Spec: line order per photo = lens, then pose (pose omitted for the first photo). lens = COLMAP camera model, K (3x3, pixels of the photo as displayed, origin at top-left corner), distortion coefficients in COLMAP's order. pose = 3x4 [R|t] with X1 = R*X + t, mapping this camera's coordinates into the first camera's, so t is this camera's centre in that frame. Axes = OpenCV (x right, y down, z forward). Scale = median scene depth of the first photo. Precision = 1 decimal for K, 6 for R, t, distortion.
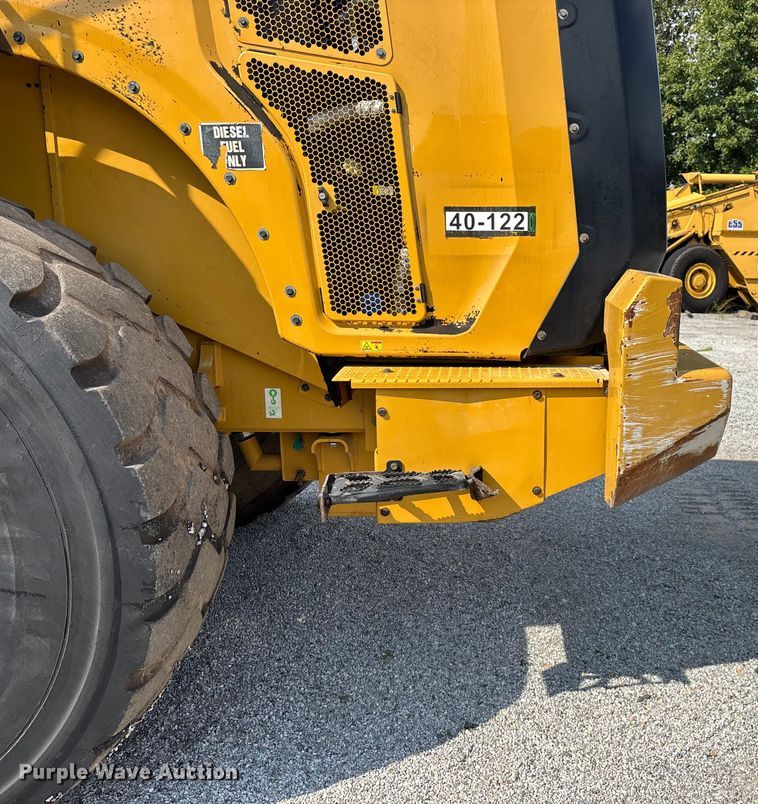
lens RADIAL K [[801.5, 0, 539.4], [0, 801.5, 415.3], [0, 0, 1]] dist [0.019988, -0.007117]
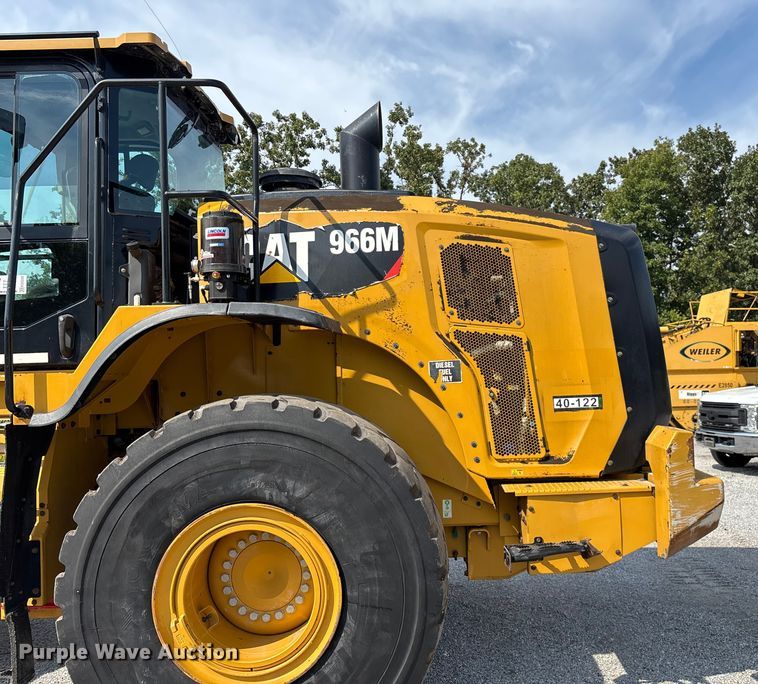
lens RADIAL K [[688.3, 0, 448.7], [0, 688.3, 340.3], [0, 0, 1]] dist [0.071005, -0.211451]
pose [[0.998007, -0.048354, -0.040551, -0.298296], [0.035976, 0.963873, -0.263923, 0.034110], [0.051848, 0.261938, 0.963691, -0.627845]]
